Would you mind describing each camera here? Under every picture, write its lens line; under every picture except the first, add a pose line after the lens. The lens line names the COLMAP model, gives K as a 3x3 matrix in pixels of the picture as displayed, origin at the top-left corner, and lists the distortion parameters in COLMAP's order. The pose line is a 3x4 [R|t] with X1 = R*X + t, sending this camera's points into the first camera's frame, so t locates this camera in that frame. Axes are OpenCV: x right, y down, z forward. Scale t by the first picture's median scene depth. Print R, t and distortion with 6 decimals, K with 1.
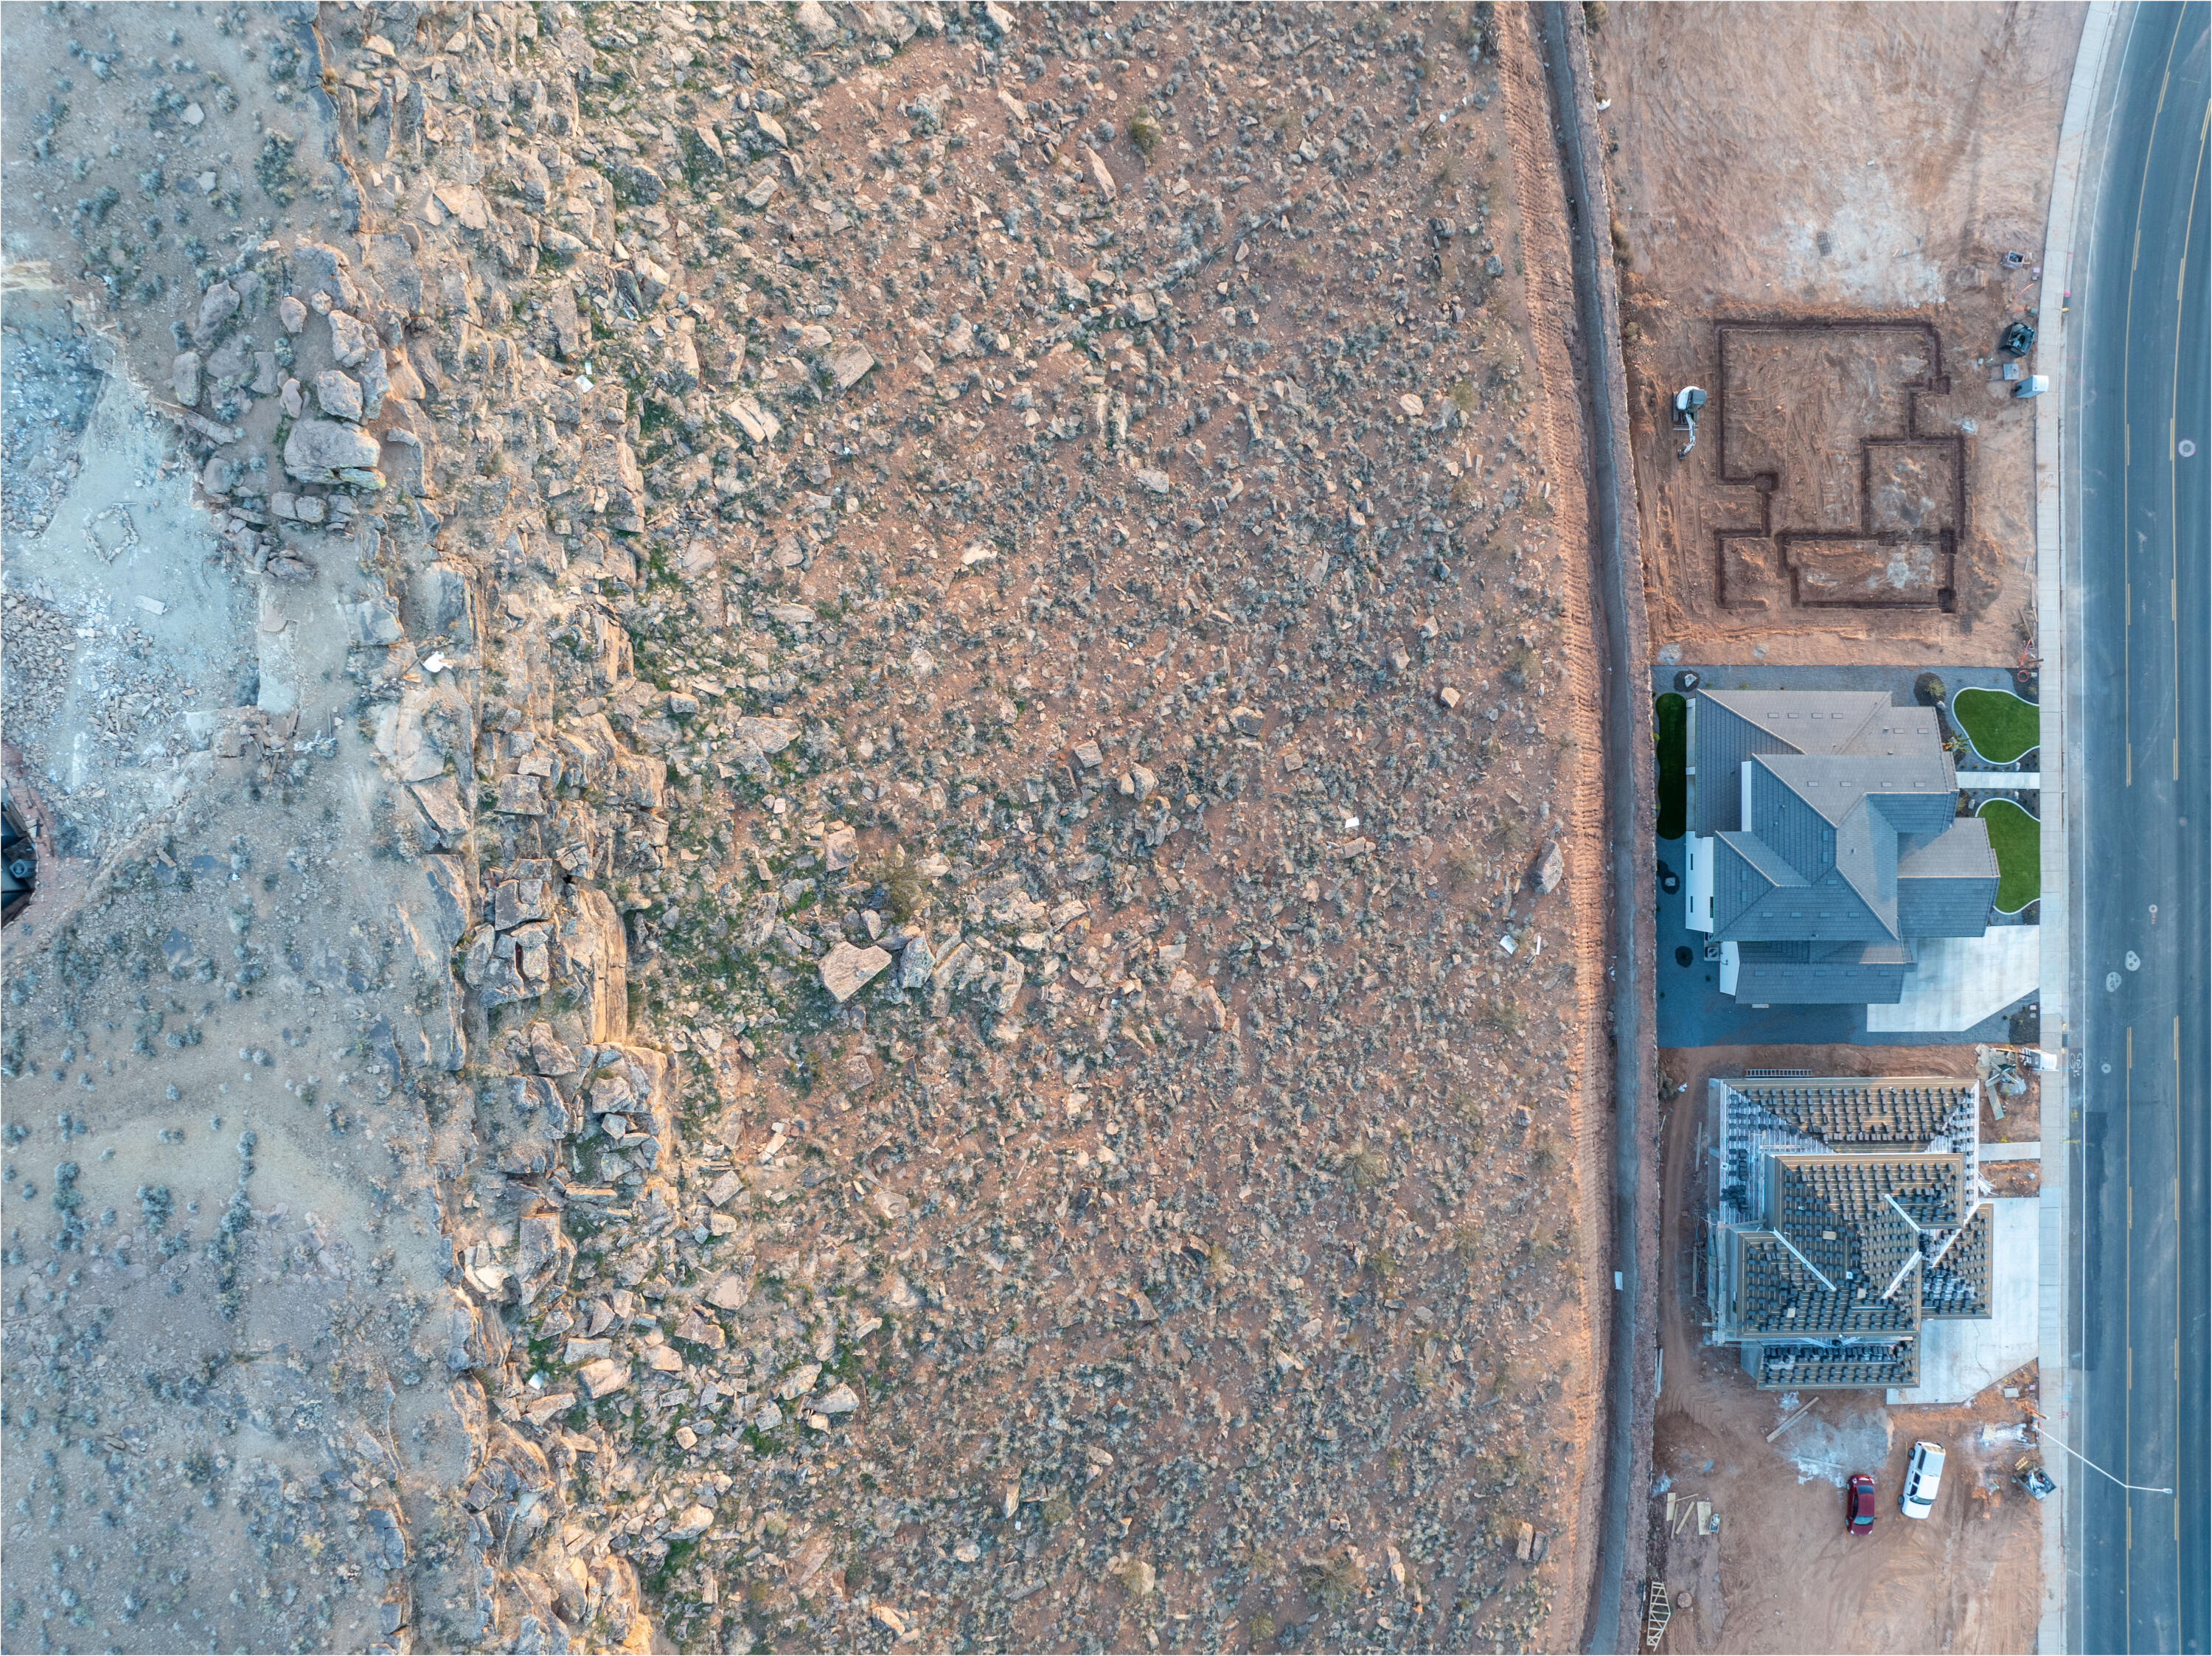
lens RADIAL K [[1563.6, 0, 1103.8], [0, 1563.6, 821.0], [0, 0, 1]] dist [-0.056610, 0.025829]
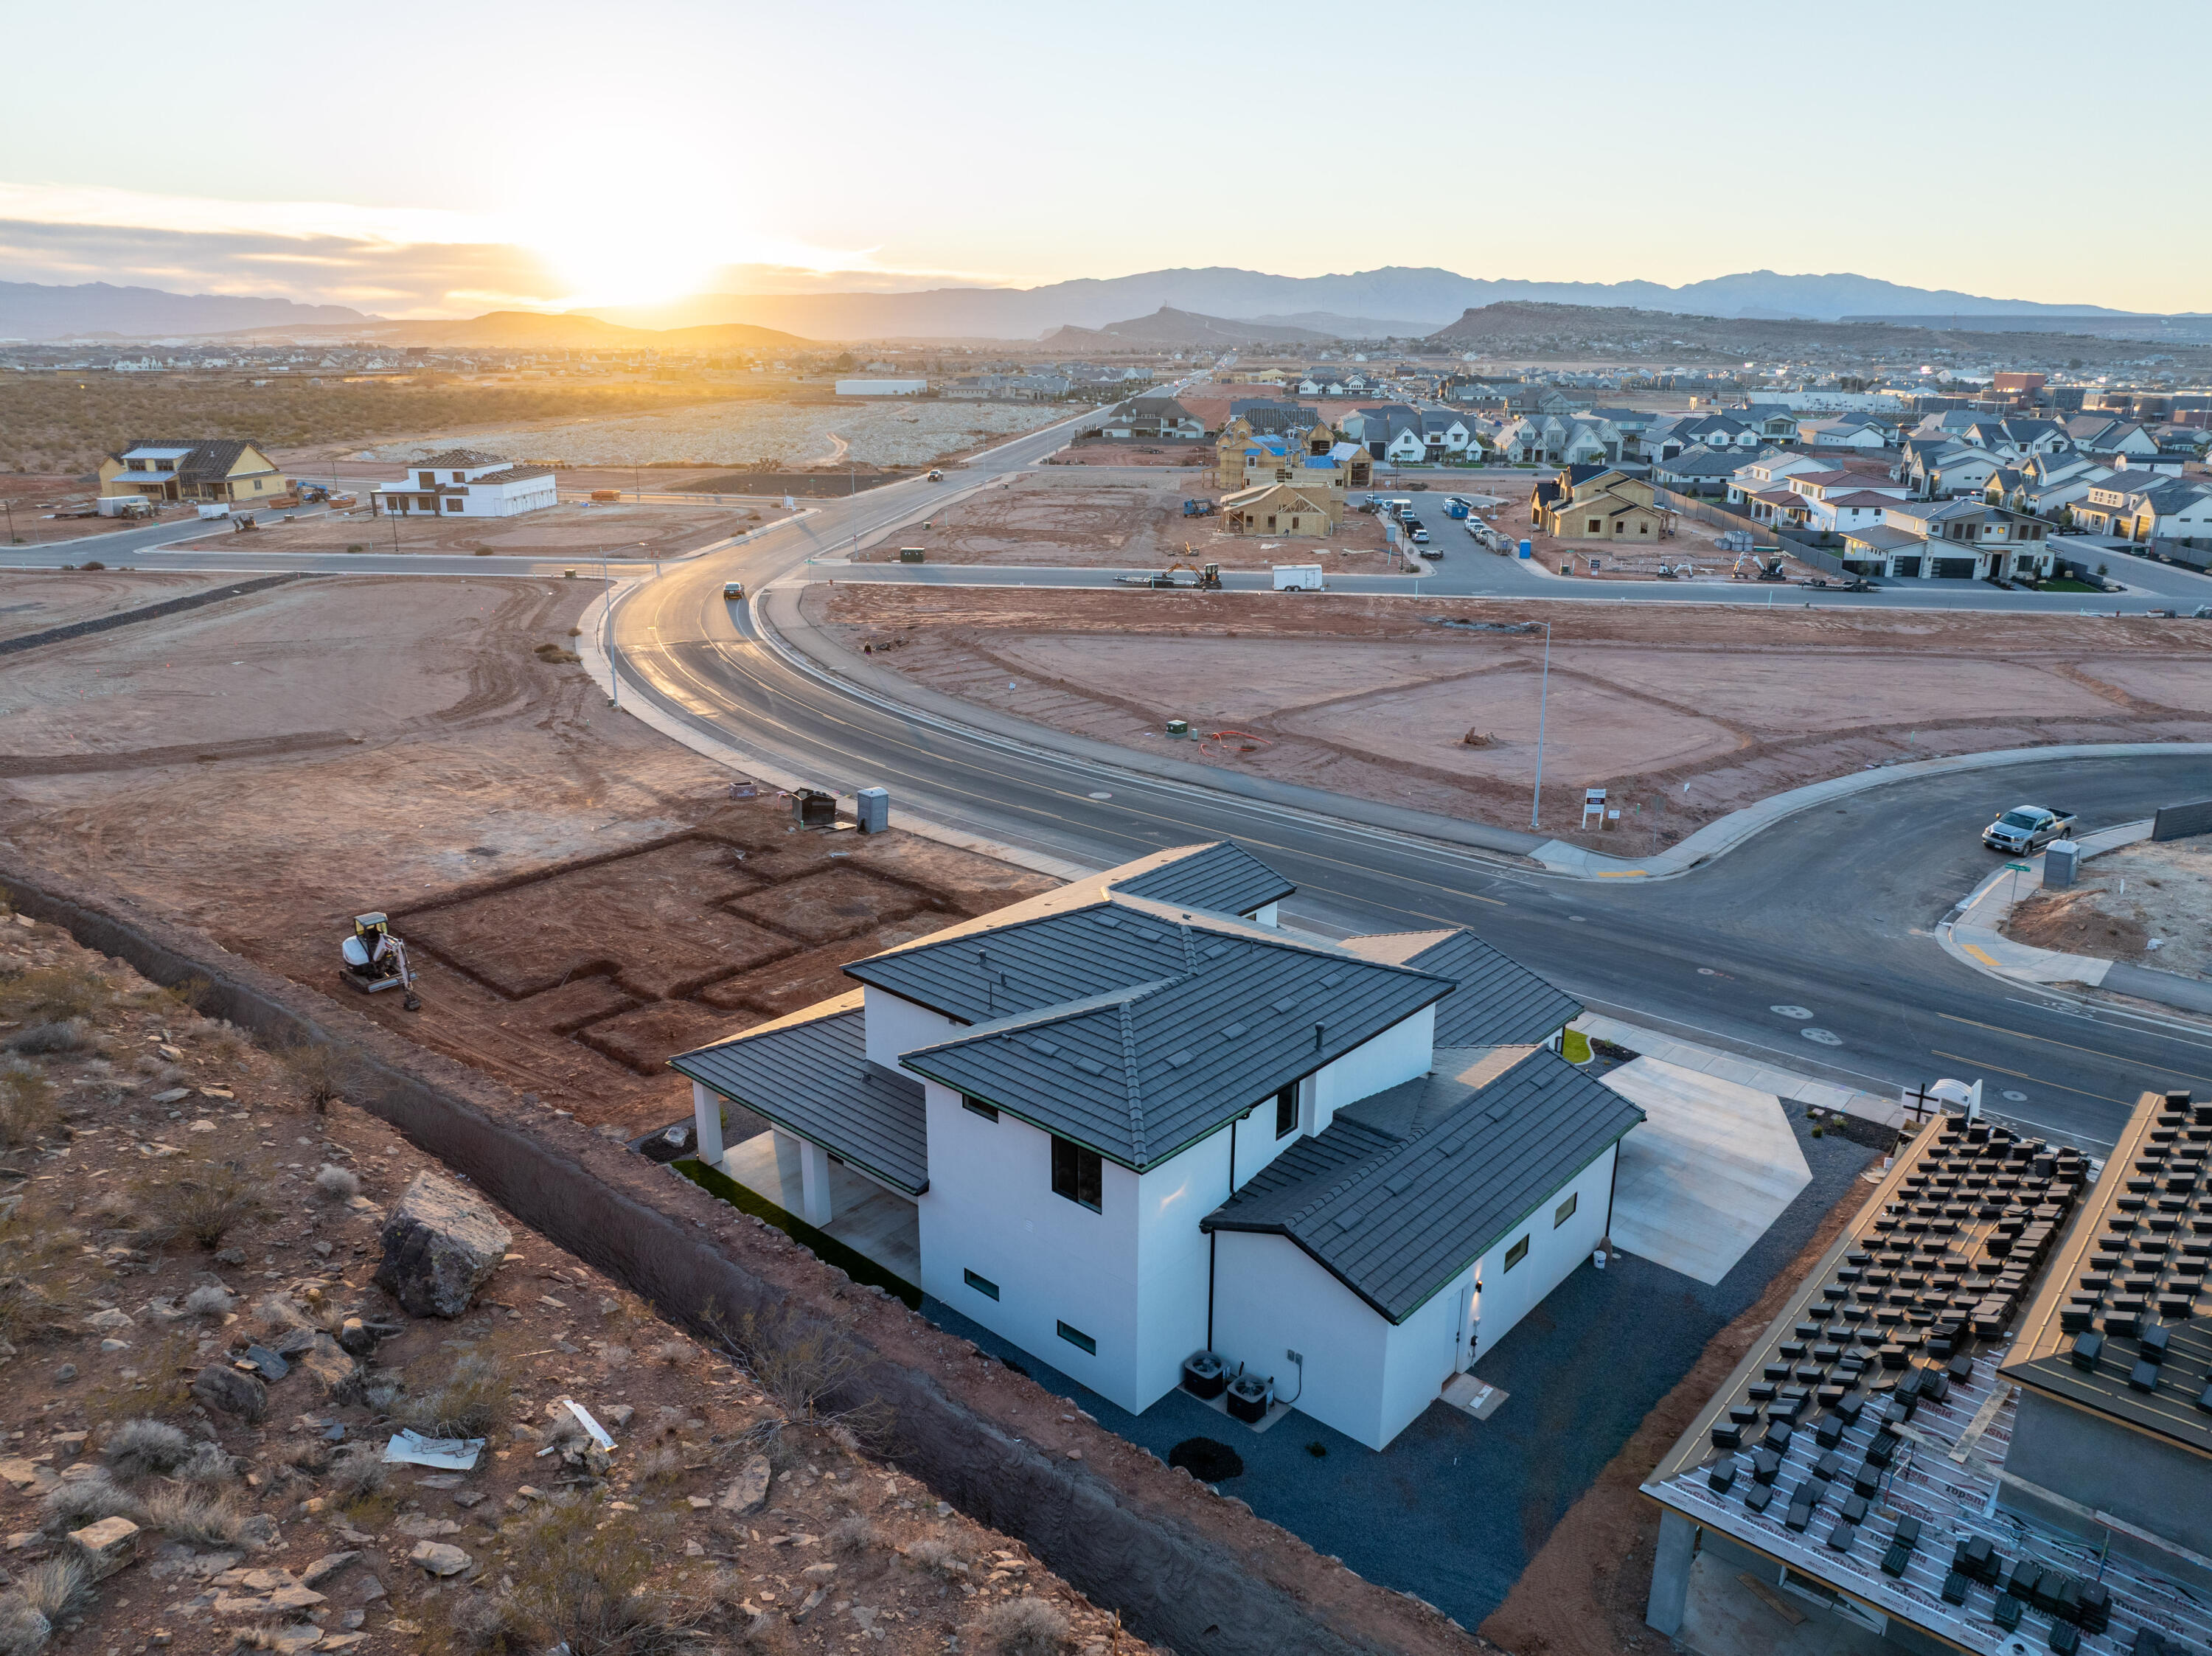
lens RADIAL K [[1563.6, 0, 1108.3], [0, 1563.6, 826.8], [0, 0, 1]] dist [-0.056610, 0.025829]
pose [[0.664191, -0.221686, 0.713937, 0.179834], [0.747550, 0.202618, -0.632547, 0.231458], [-0.004430, 0.953835, 0.300298, 0.795091]]
